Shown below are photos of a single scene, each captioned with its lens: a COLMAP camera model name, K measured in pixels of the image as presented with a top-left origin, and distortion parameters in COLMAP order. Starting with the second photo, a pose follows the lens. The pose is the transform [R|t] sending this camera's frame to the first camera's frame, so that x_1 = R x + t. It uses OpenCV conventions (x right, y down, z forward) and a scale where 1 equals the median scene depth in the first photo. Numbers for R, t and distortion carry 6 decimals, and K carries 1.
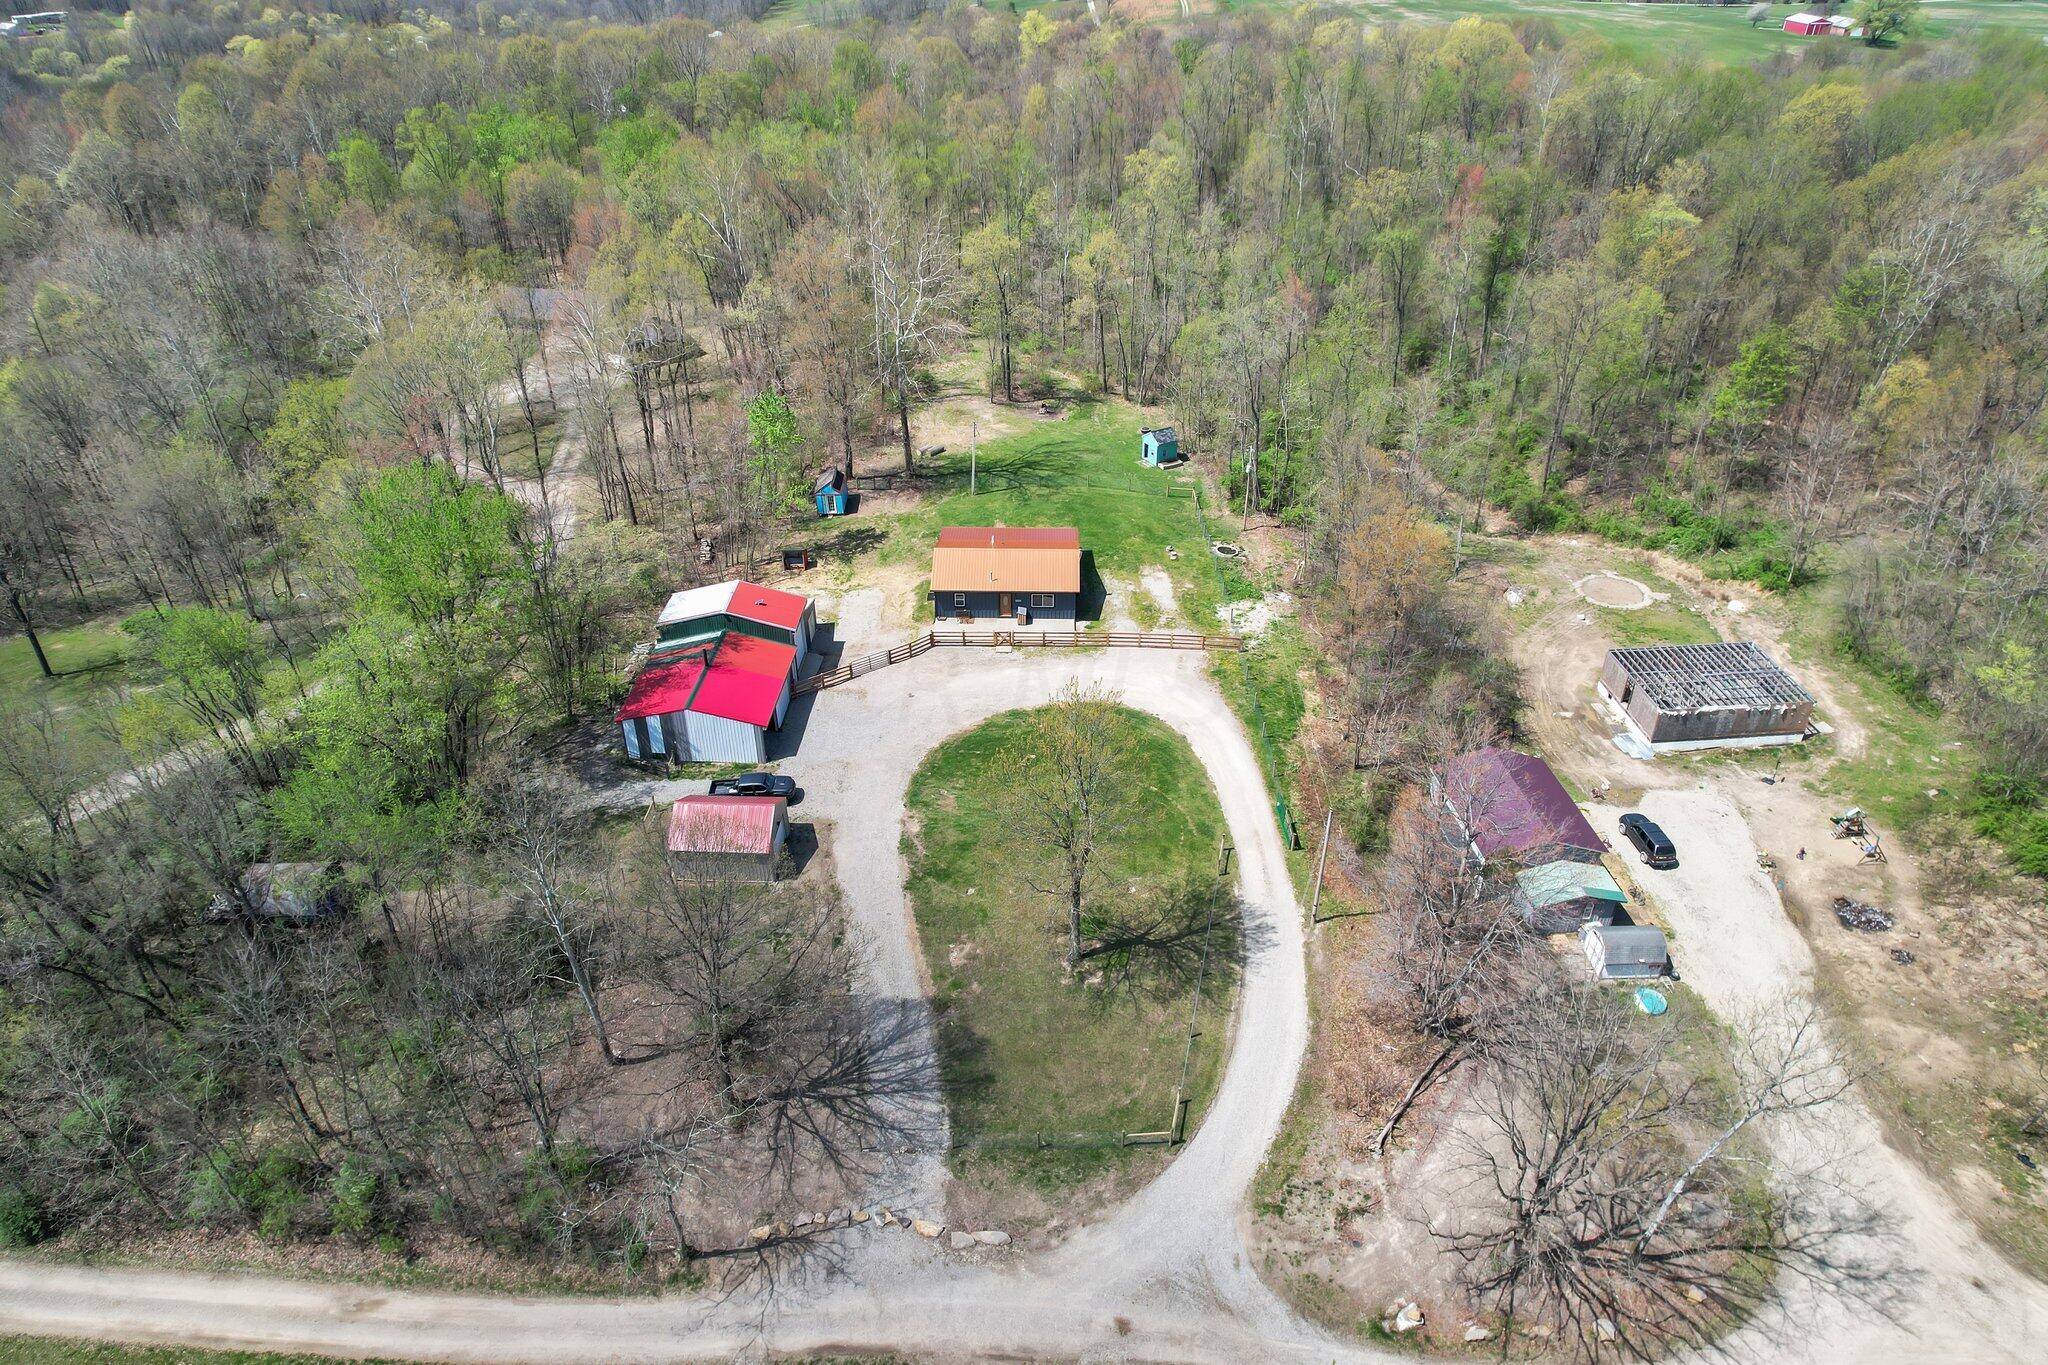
lens RADIAL K [[1332.3, 0, 1007.0], [0, 1332.3, 691.8], [0, 0, 1]] dist [-0.044586, 0.011806]
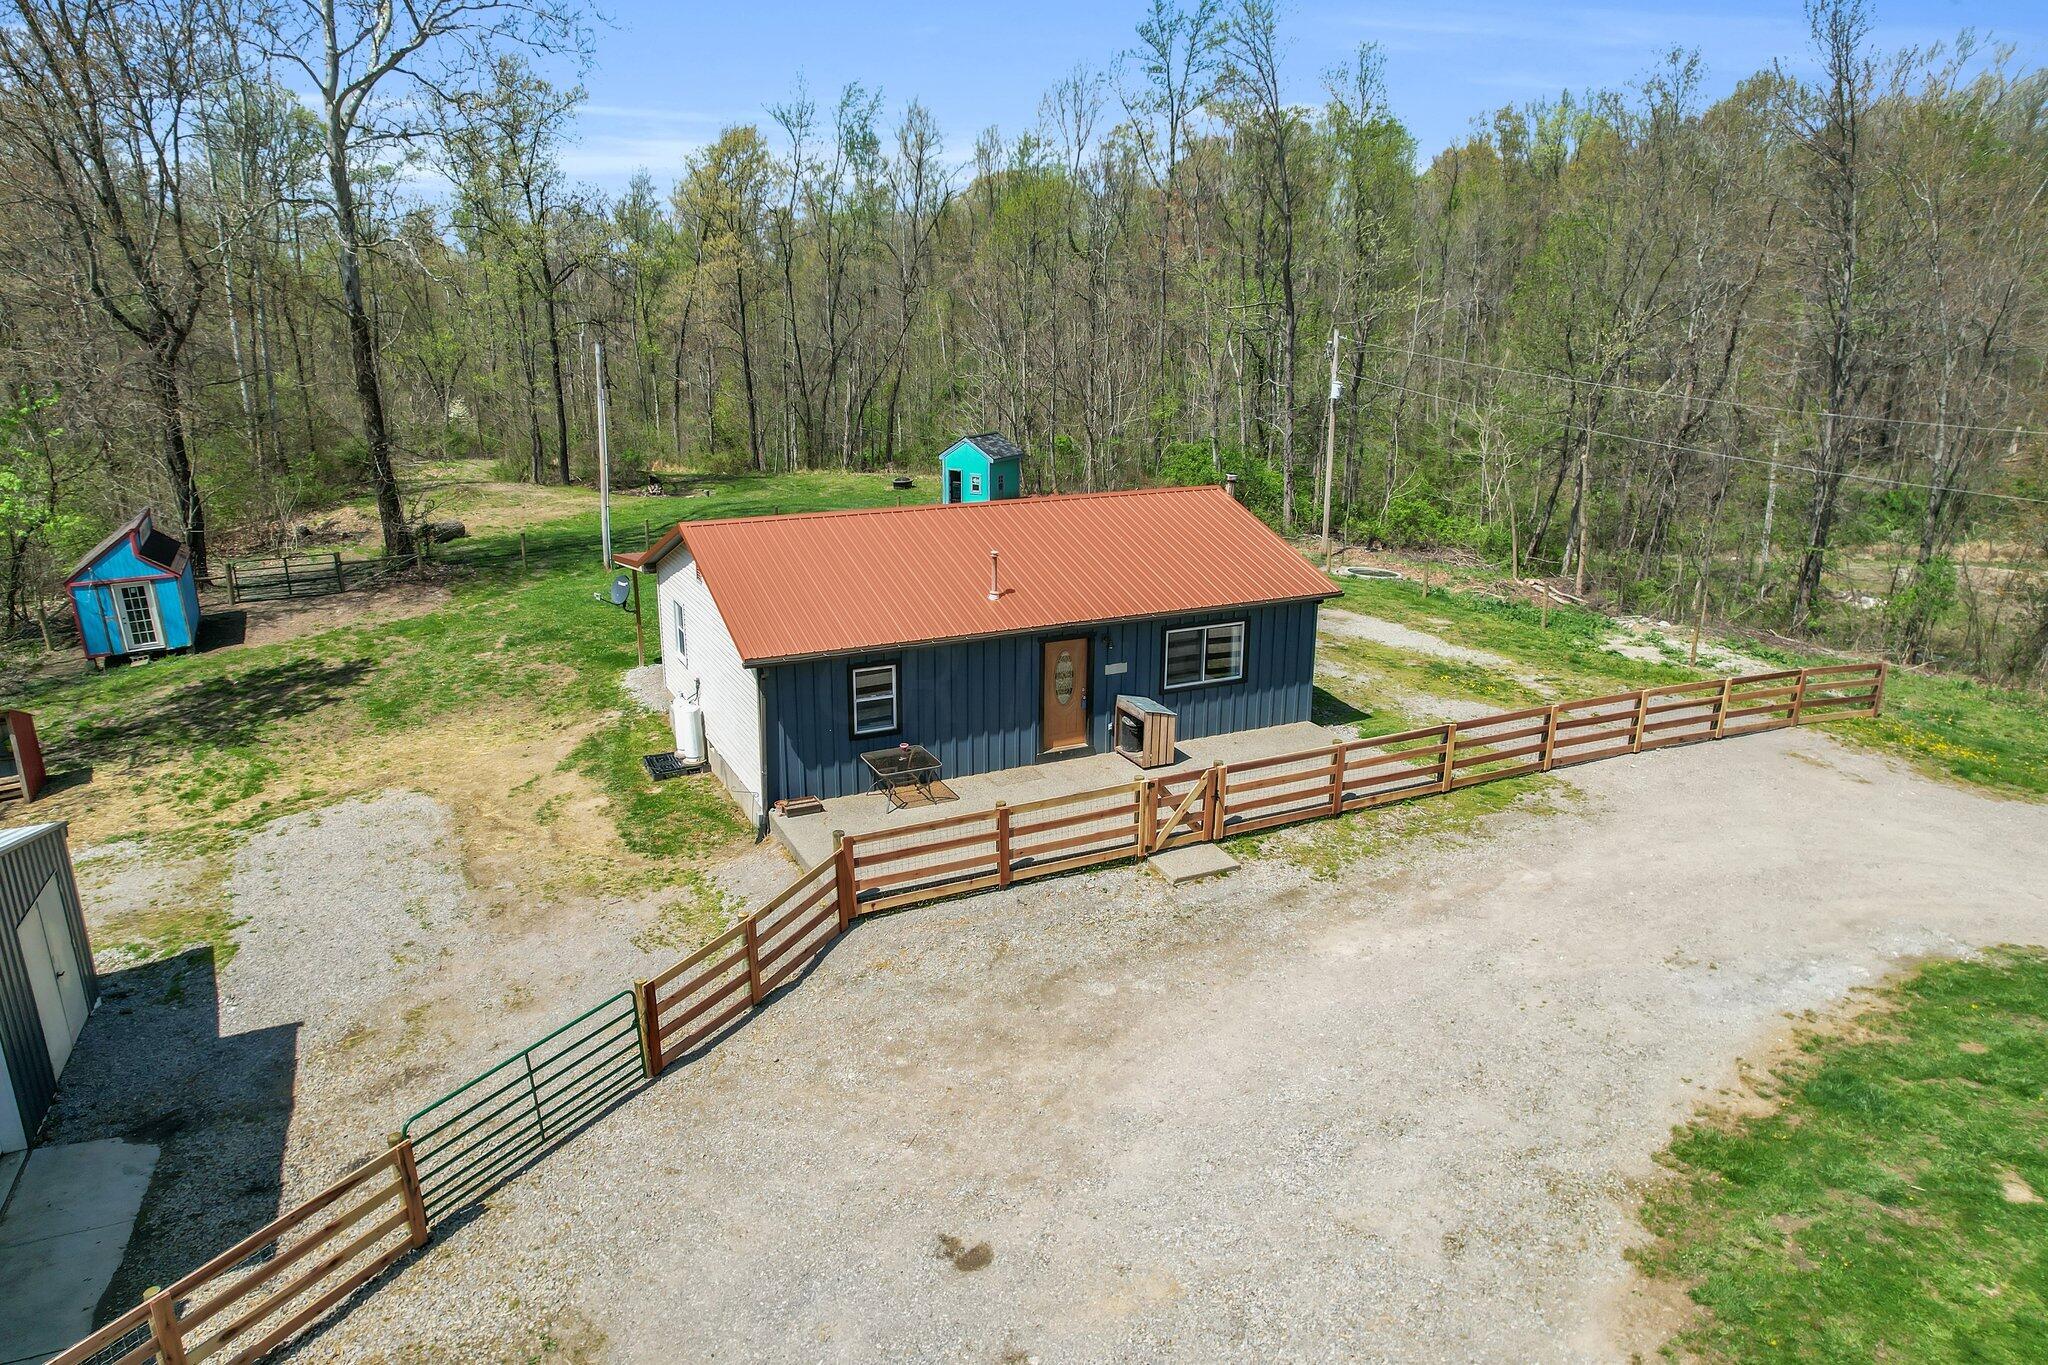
lens RADIAL K [[1332.3, 0, 1026.8], [0, 1332.3, 690.4], [0, 0, 1]] dist [-0.044586, 0.011806]
pose [[0.881242, -0.127856, 0.455044, -0.120890], [0.249428, 0.943553, -0.217929, -0.020135], [-0.401494, 0.305549, 0.863390, 0.881547]]
